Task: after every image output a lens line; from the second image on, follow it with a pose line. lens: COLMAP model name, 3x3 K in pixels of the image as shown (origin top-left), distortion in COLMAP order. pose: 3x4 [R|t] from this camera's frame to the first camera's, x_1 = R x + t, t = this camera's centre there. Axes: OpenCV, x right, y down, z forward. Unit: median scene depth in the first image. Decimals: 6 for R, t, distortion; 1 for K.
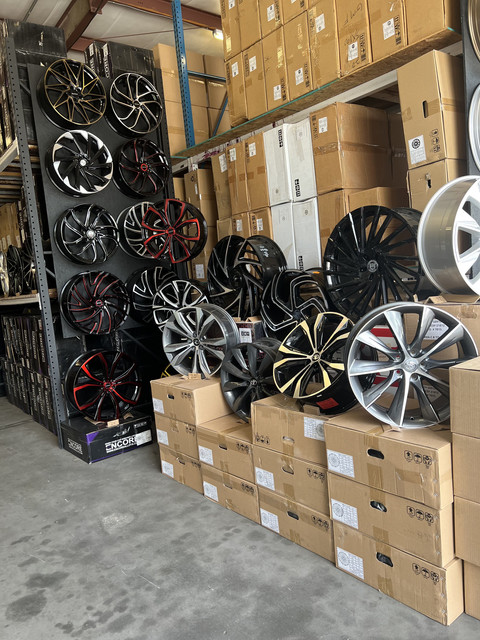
lens RADIAL K [[484.2, 0, 239.0], [0, 484.2, 327.7], [0, 0, 1]] dist [0.052194, -0.064749]
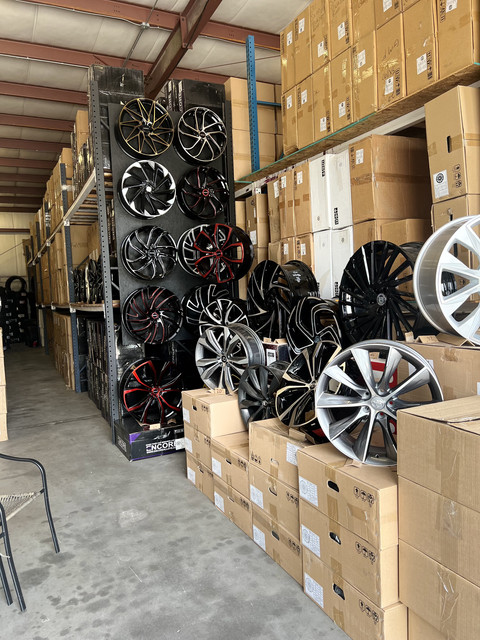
lens RADIAL K [[485.0, 0, 239.2], [0, 485.0, 323.8], [0, 0, 1]] dist [0.055117, -0.070513]
pose [[0.974228, 0.065405, -0.215876, 0.179810], [-0.071587, 0.997215, -0.020933, -0.029591], [0.213906, 0.035848, 0.976196, -0.039136]]
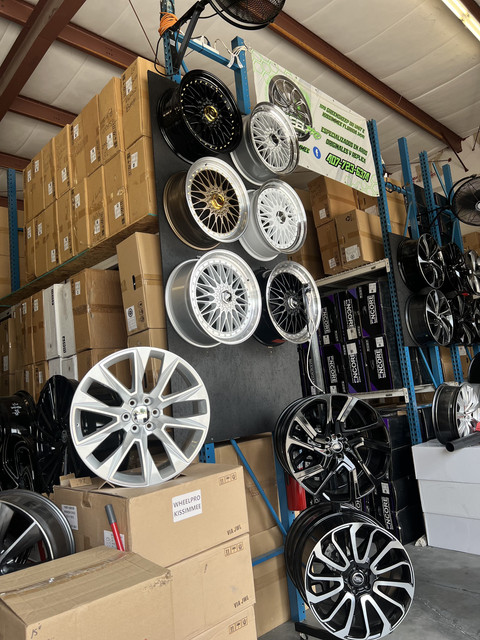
lens RADIAL K [[485.0, 0, 239.2], [0, 485.0, 323.8], [0, 0, 1]] dist [0.055117, -0.070513]
pose [[0.997913, 0.011765, 0.063497, 0.475269], [0.004750, 0.967231, -0.253852, -0.081766], [-0.064403, 0.253624, 0.965157, -0.004821]]
